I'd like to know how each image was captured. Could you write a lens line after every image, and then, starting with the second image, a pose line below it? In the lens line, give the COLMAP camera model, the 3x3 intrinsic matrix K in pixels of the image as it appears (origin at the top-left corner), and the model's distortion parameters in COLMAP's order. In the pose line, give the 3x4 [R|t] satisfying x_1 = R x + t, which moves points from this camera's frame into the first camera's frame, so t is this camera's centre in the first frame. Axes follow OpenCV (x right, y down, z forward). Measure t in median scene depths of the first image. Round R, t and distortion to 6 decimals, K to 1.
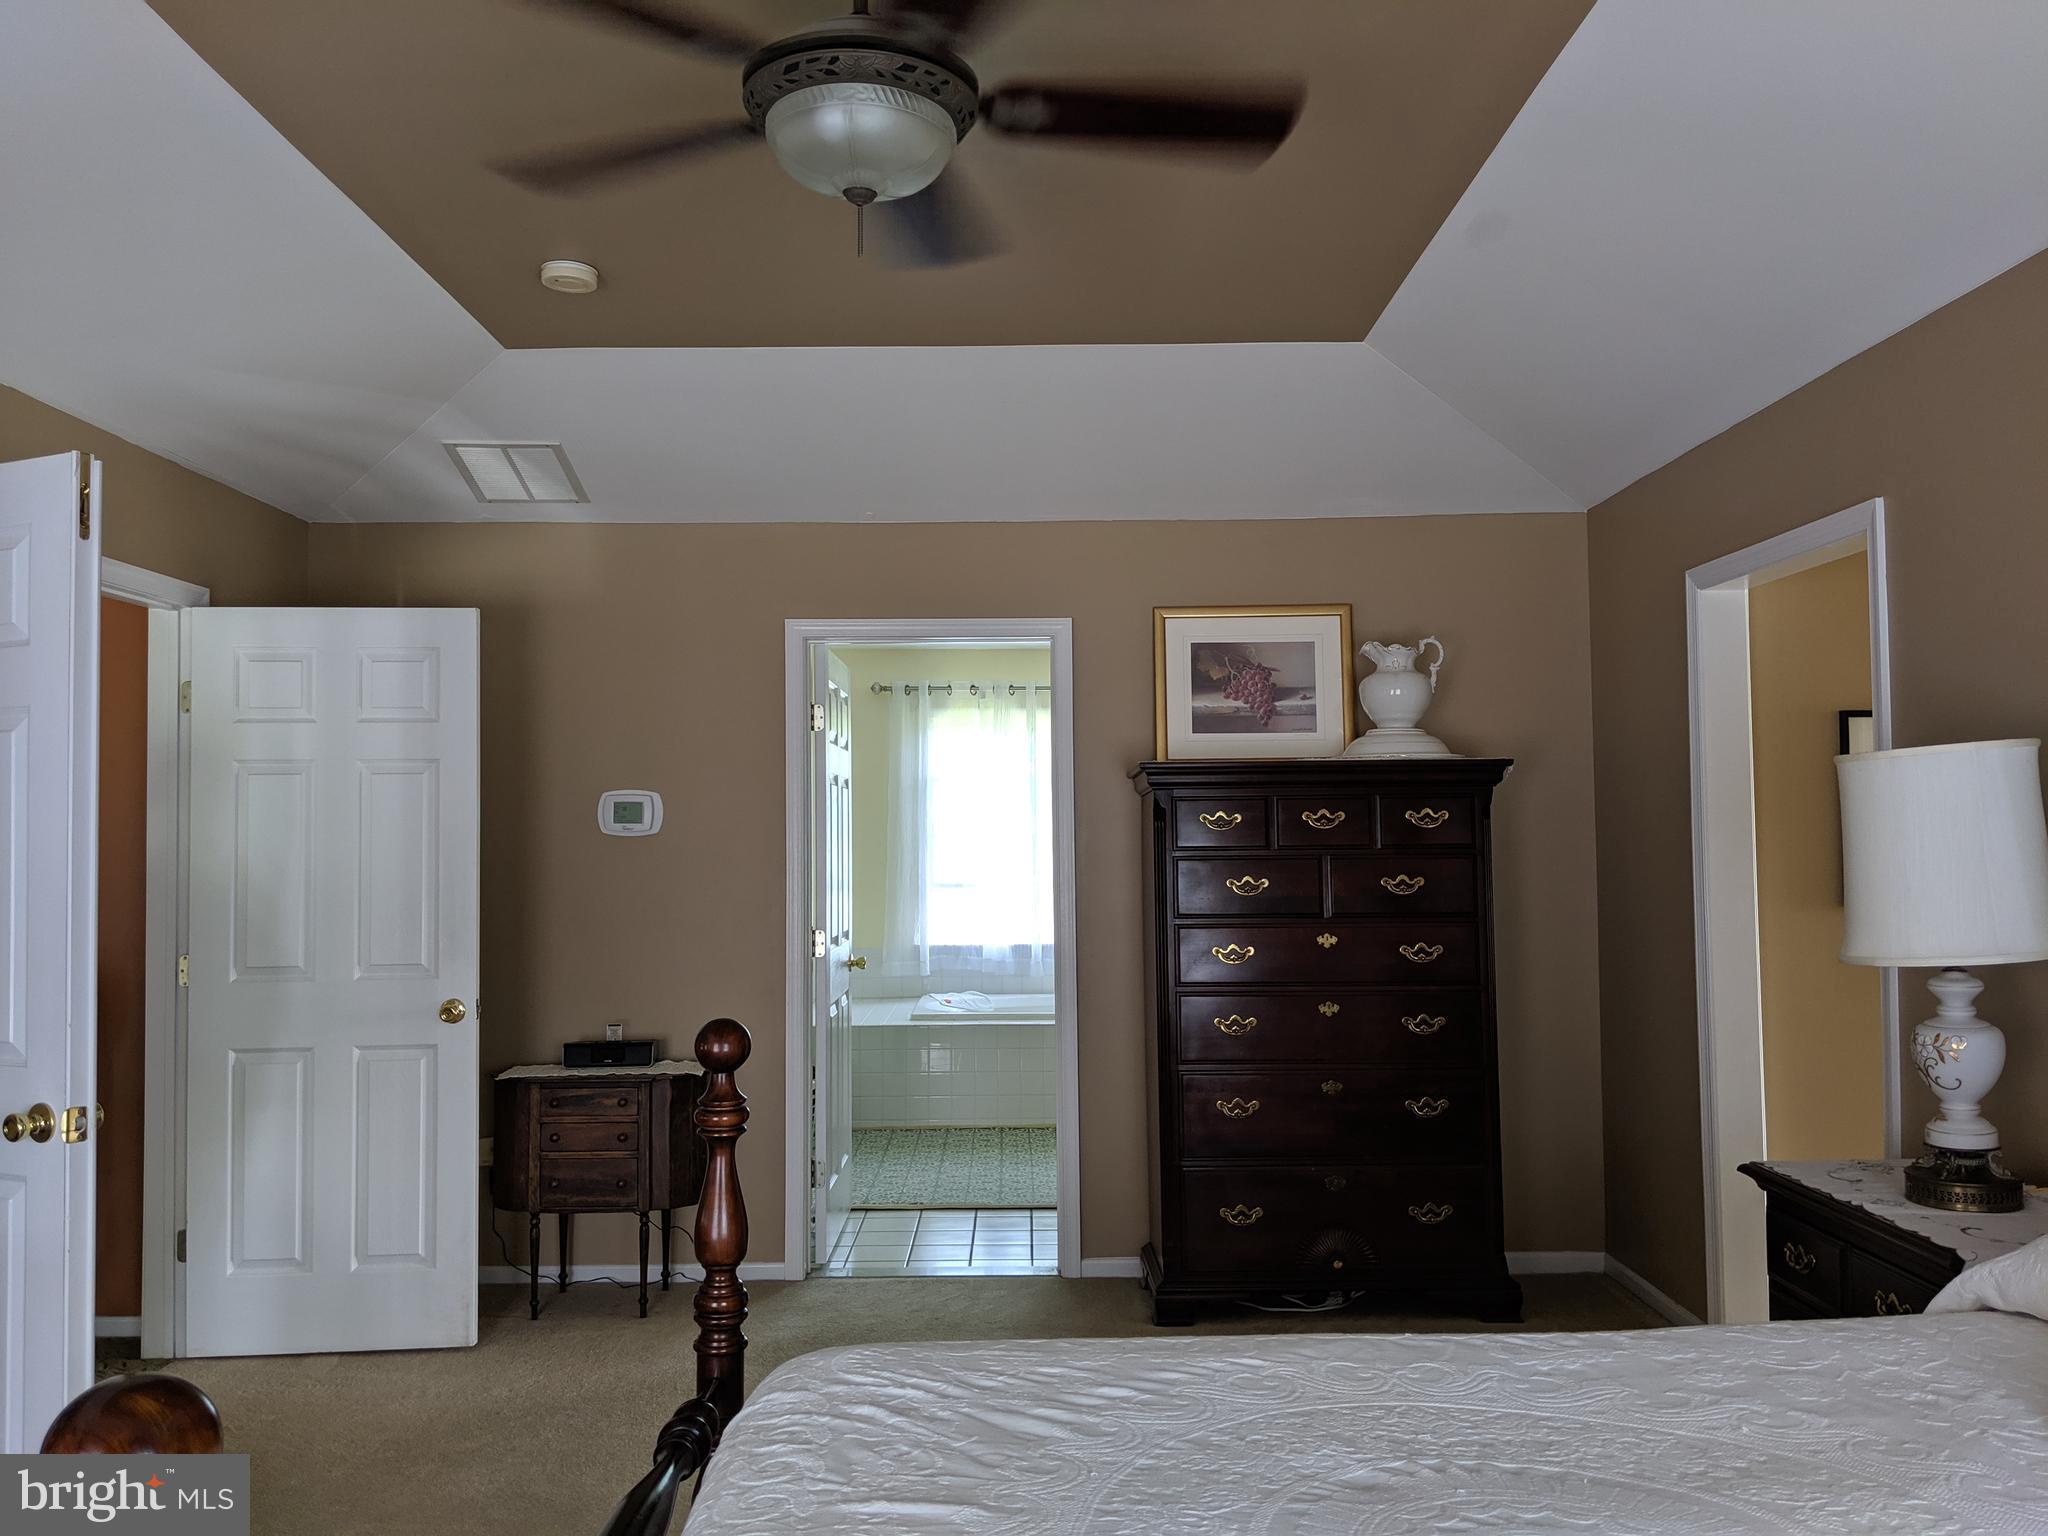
lens RADIAL K [[1632.2, 0, 1040.1], [0, 1632.2, 755.8], [0, 0, 1]] dist [0.125060, -0.218531]
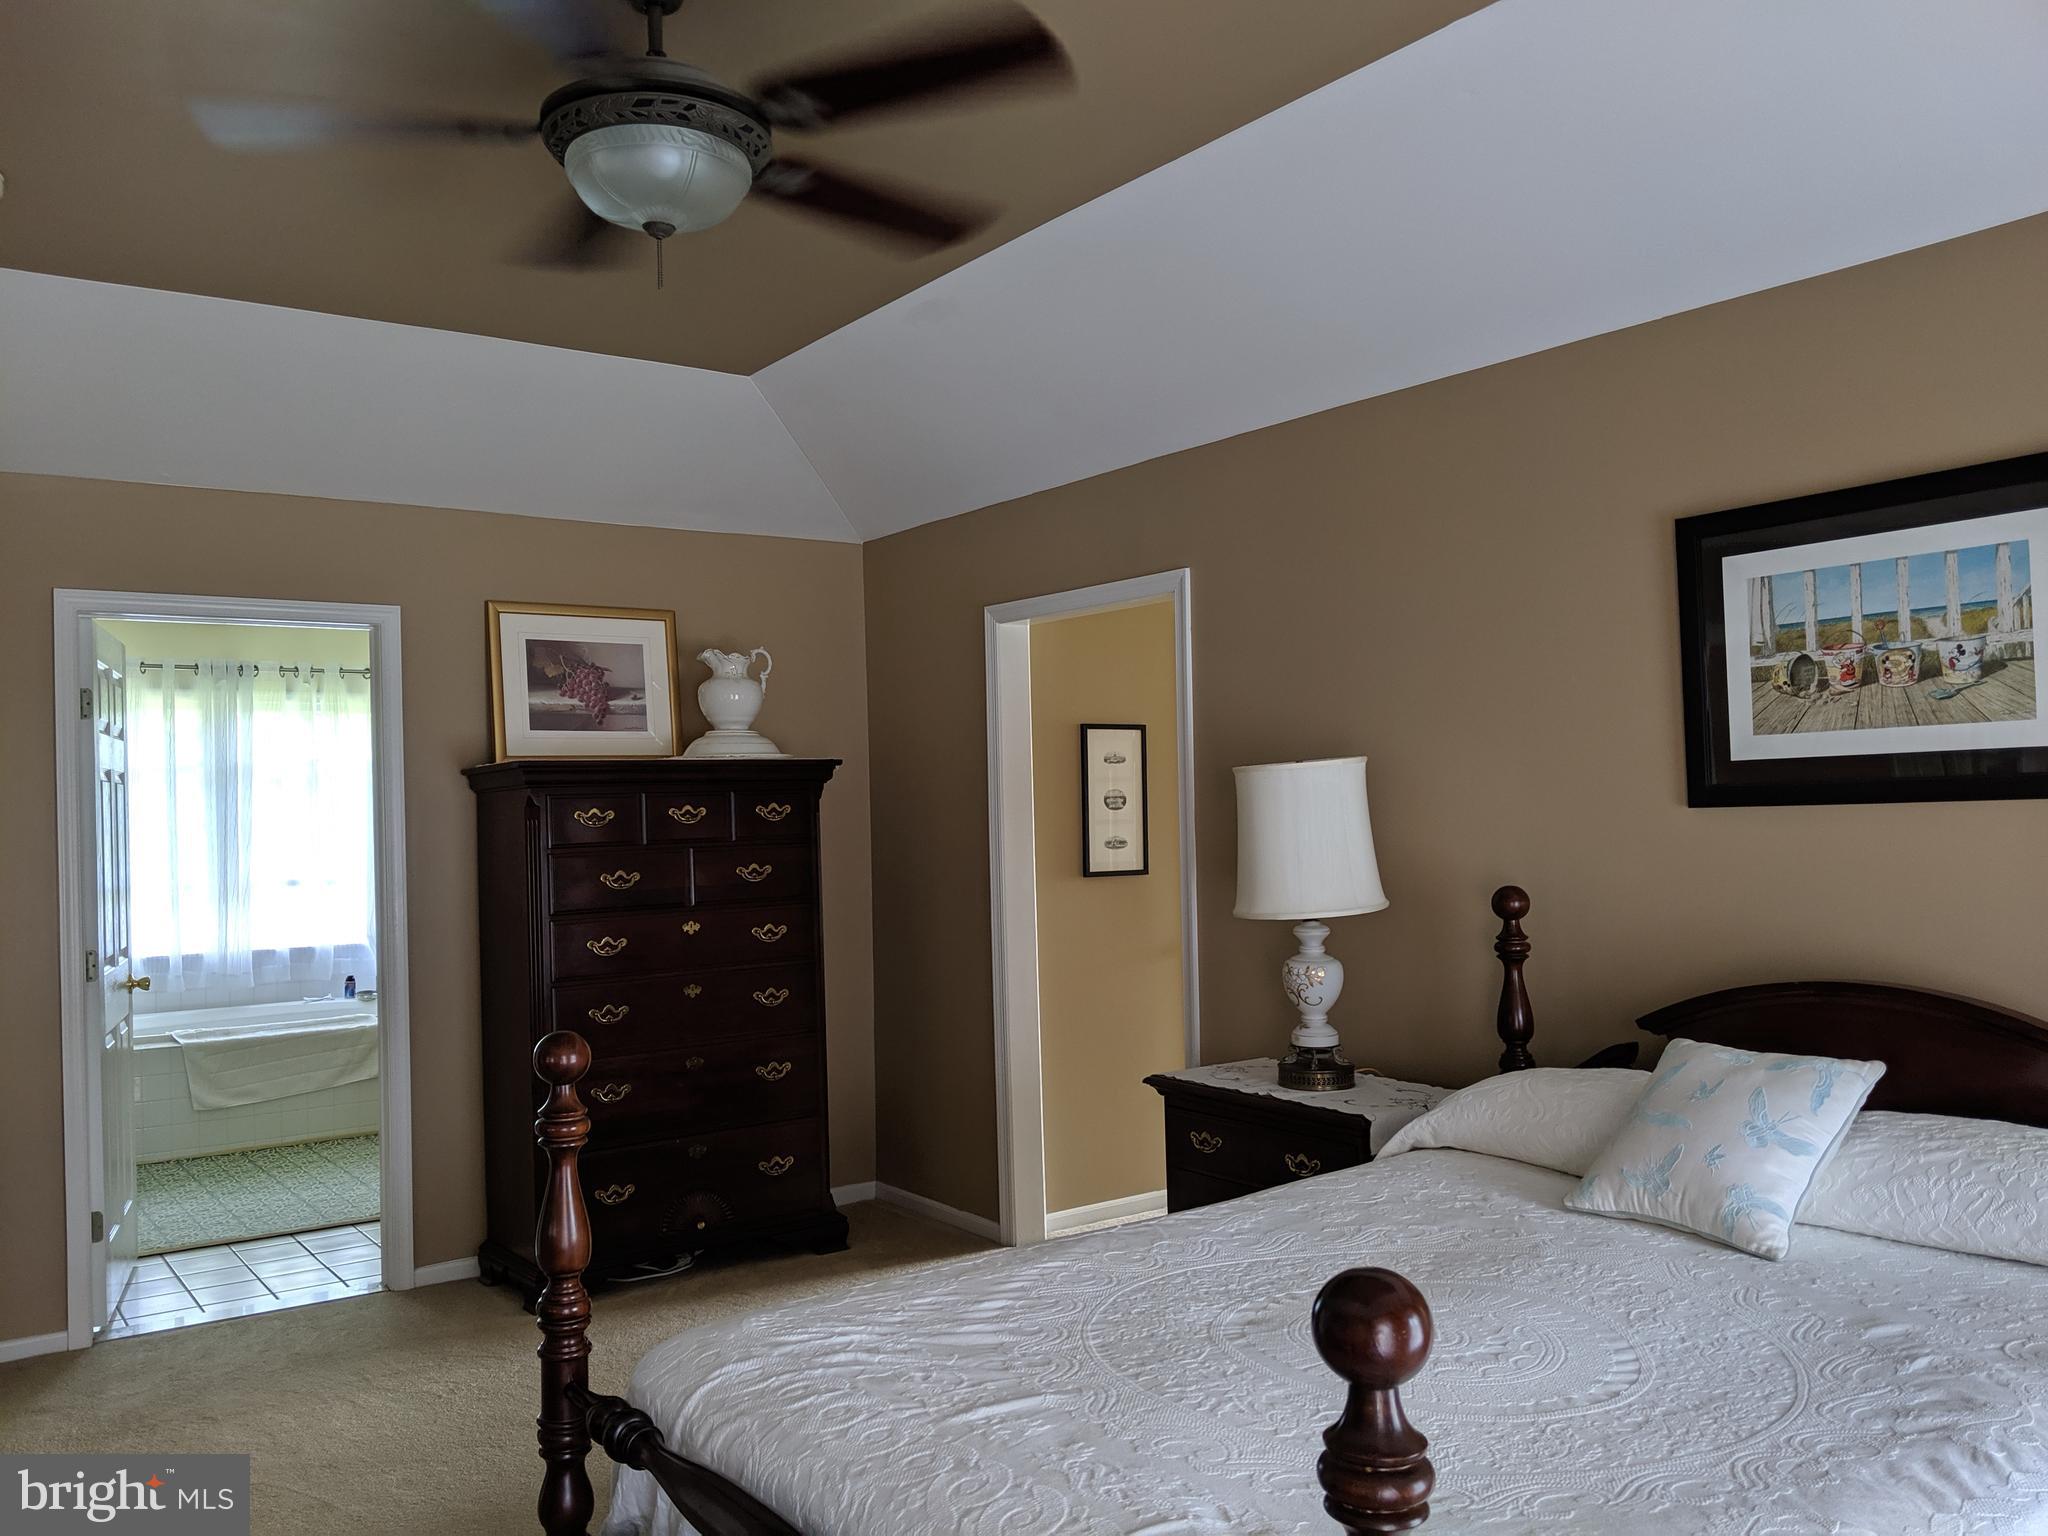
lens RADIAL K [[1608.9, 0, 1024.0], [0, 1608.9, 768.0], [0, 0, 1]] dist [0.100056, -0.141005]
pose [[0.817137, 0.004718, 0.576424, -0.257006], [-0.014898, 0.999805, 0.012935, -0.008668], [-0.576250, -0.019157, 0.817049, 0.012860]]
